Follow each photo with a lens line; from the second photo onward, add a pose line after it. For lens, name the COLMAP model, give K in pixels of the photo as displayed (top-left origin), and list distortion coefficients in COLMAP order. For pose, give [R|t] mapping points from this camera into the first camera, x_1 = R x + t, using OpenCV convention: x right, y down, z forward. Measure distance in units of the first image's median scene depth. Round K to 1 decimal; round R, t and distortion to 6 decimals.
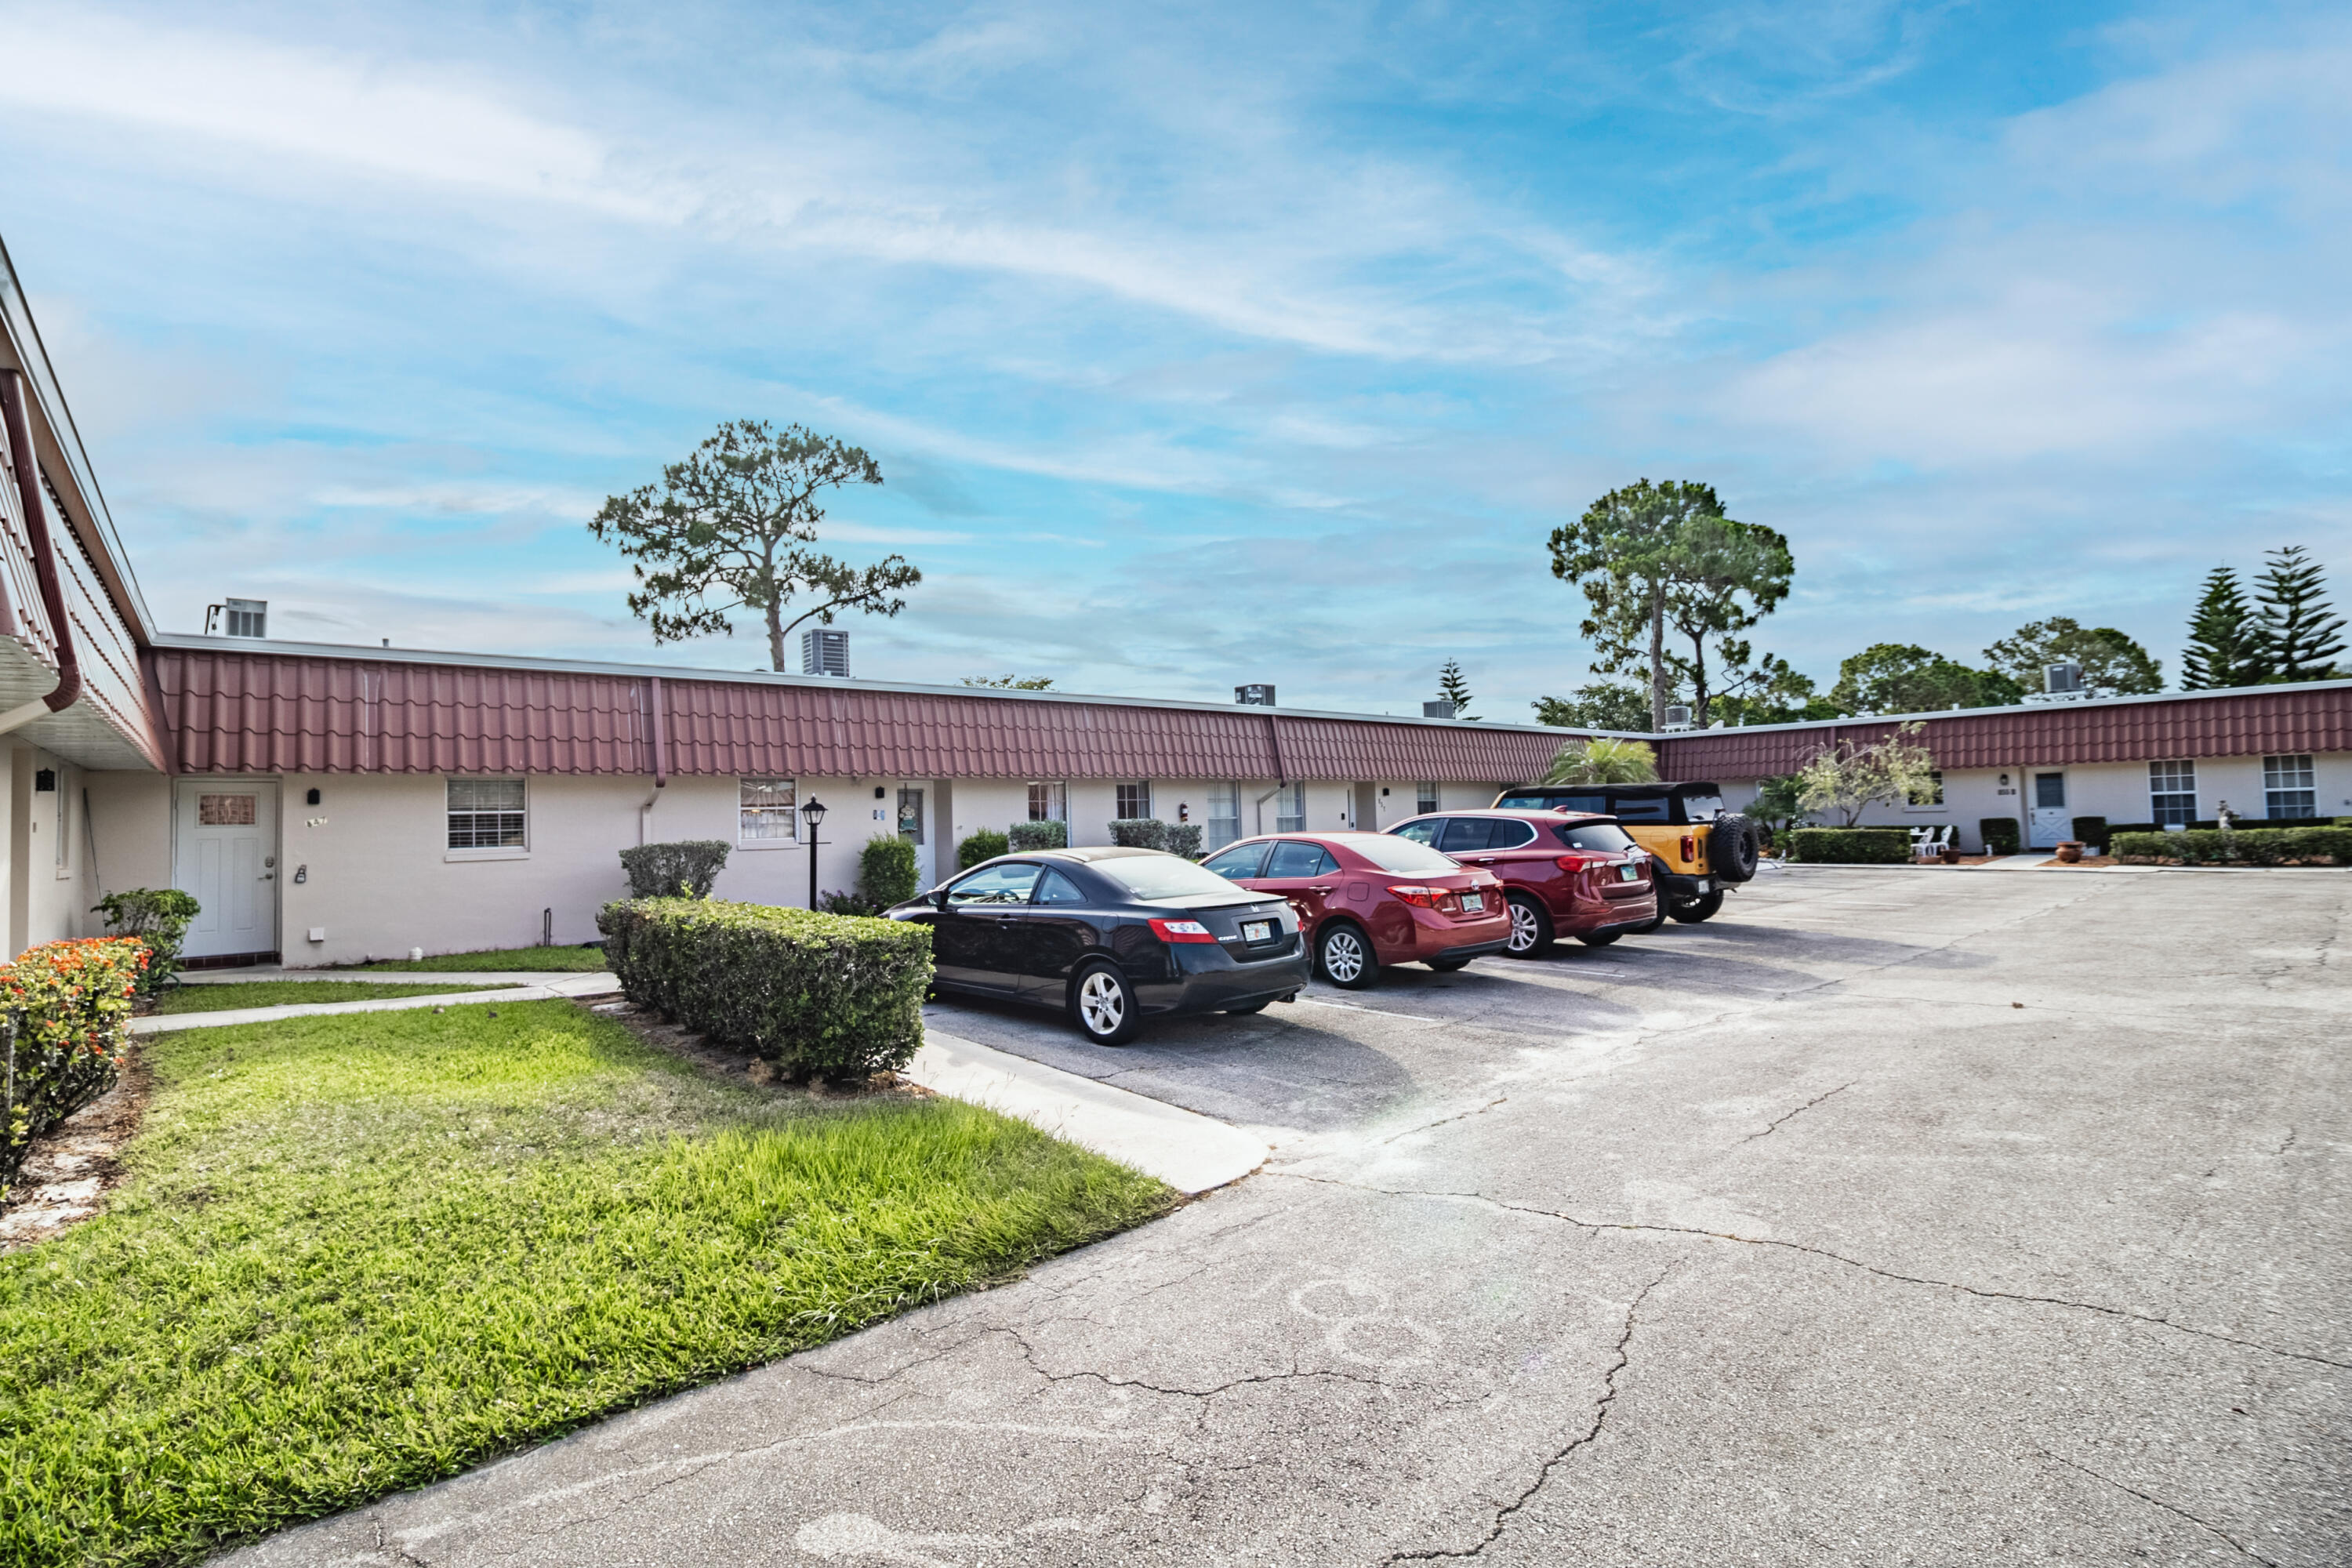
lens RADIAL K [[1100.7, 0, 1170.4], [0, 1100.7, 786.9], [0, 0, 1]] dist [0.021444, -0.001066]
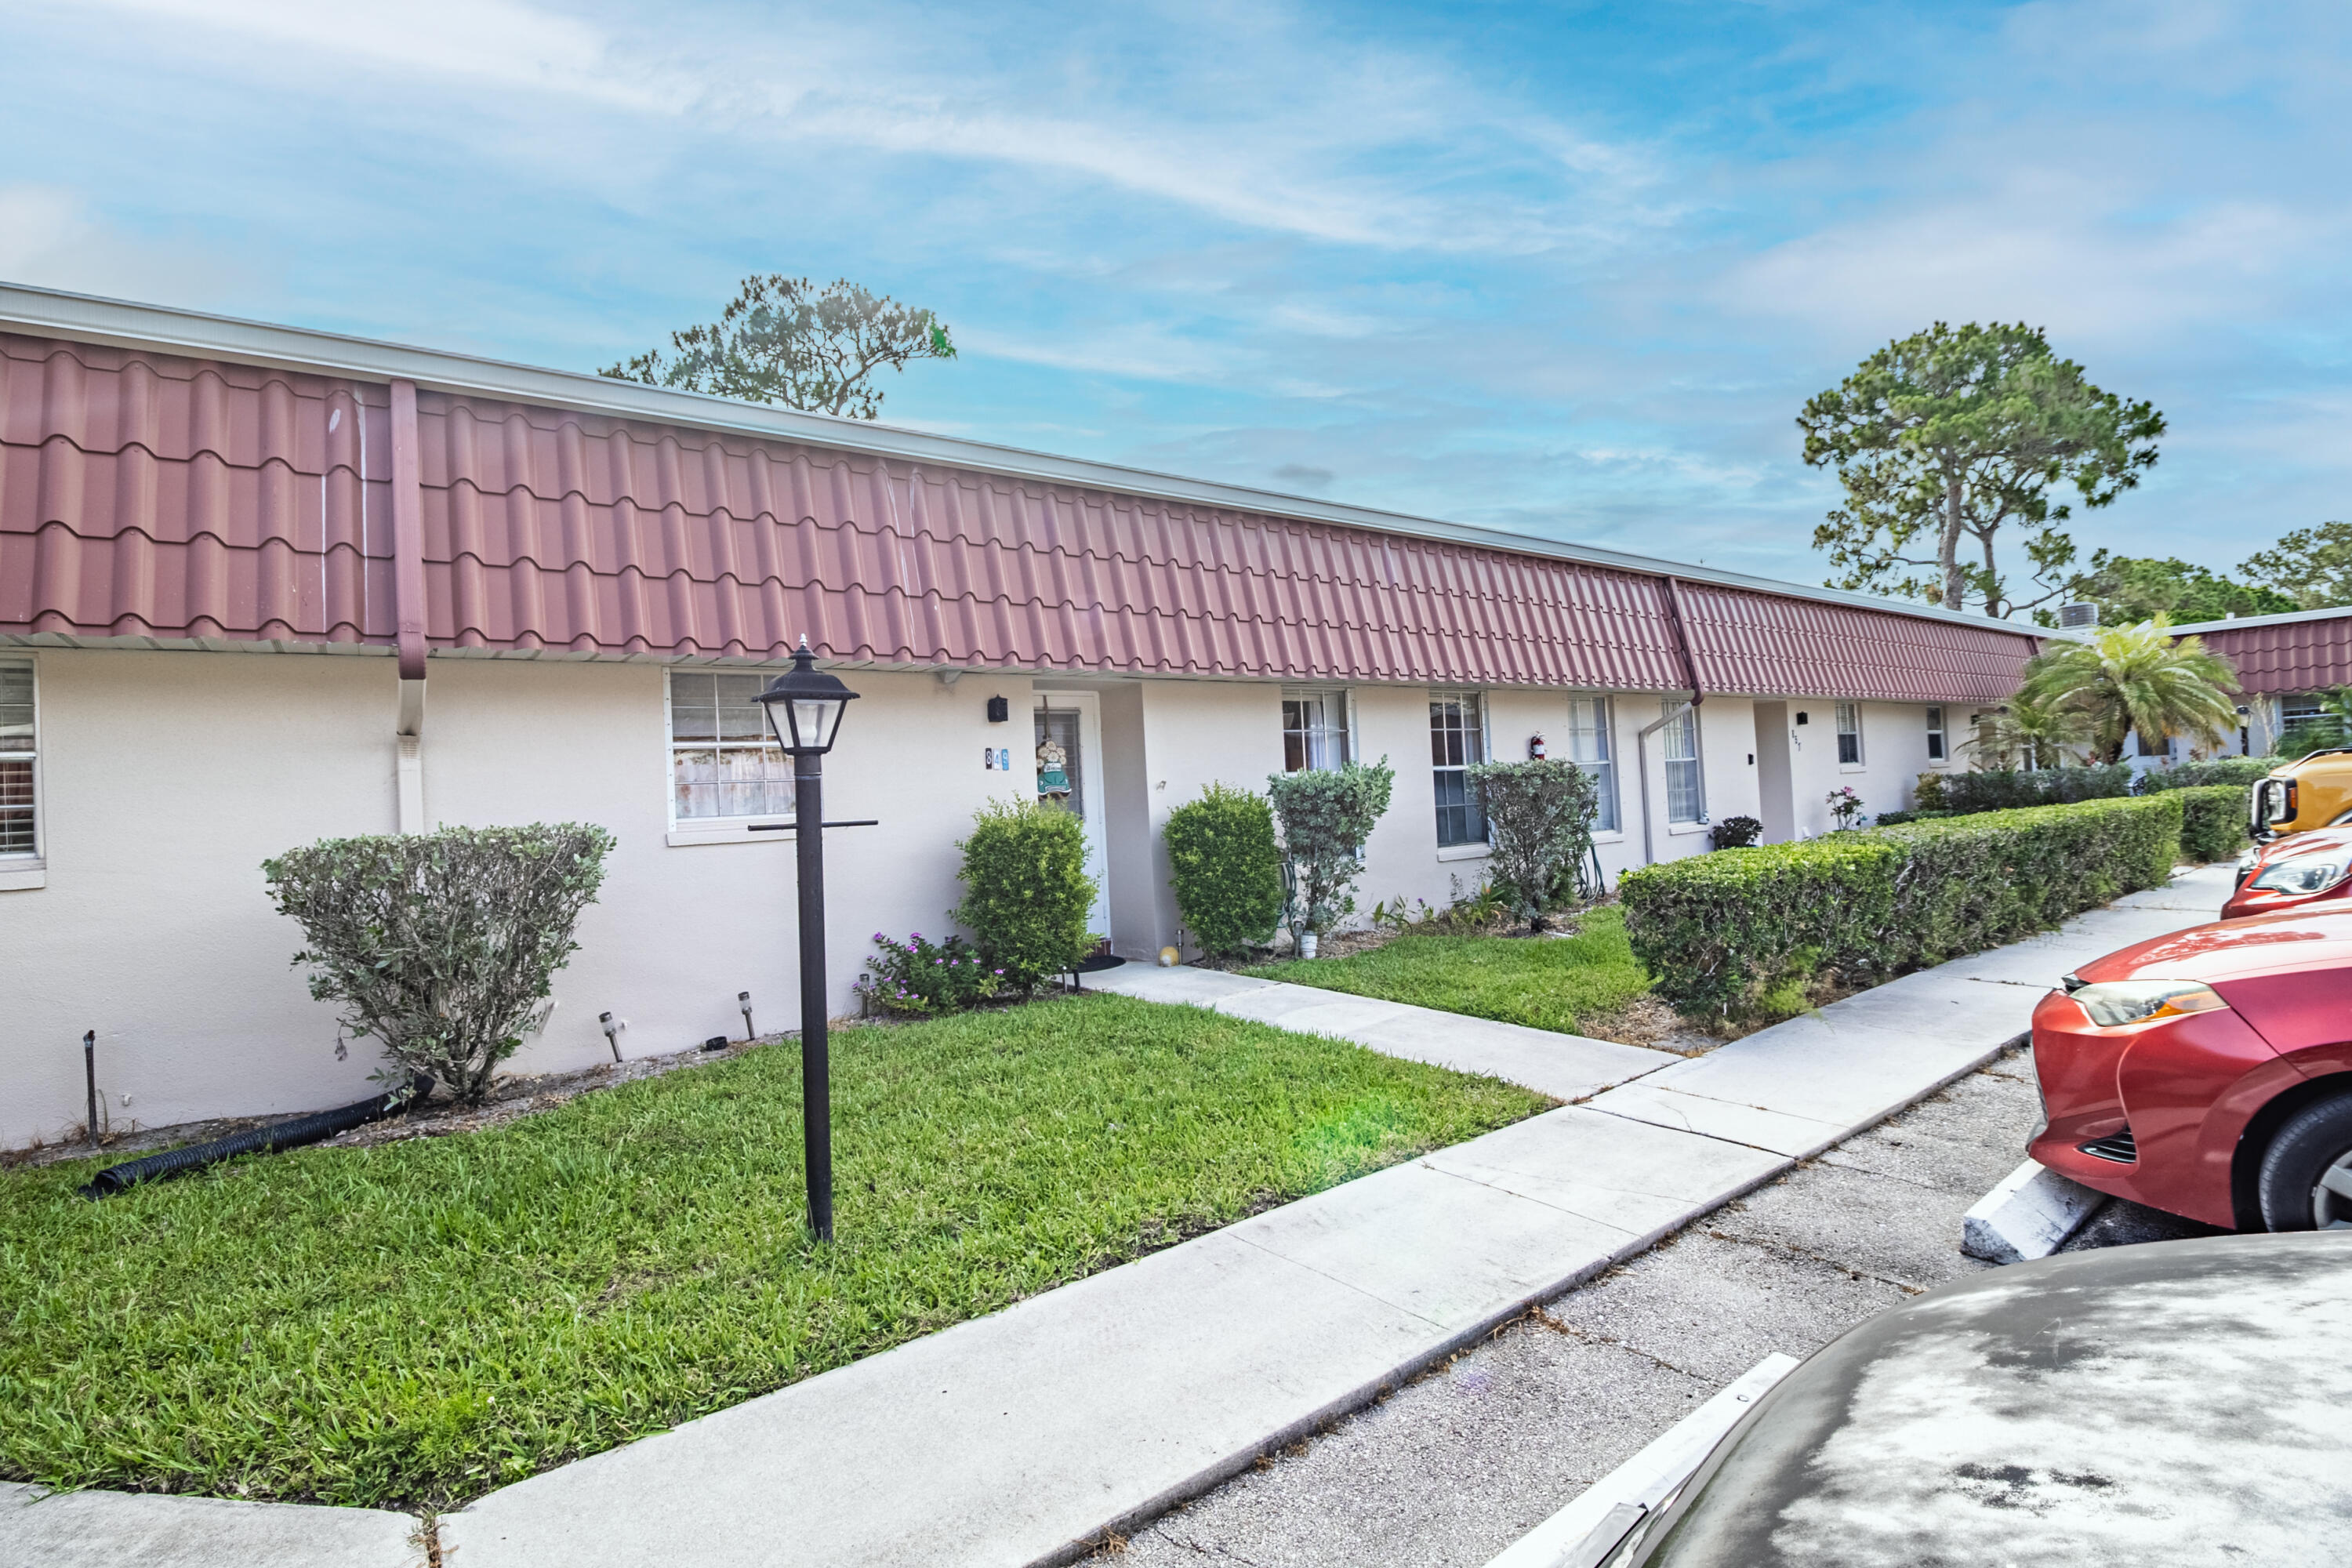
lens RADIAL K [[1100.7, 0, 1178.4], [0, 1100.7, 783.6], [0, 0, 1]] dist [0.021444, -0.001066]
pose [[0.998106, -0.024870, -0.056261, -0.126533], [0.026037, 0.999459, 0.020104, 0.021635], [0.055730, -0.021531, 0.998214, 0.424439]]
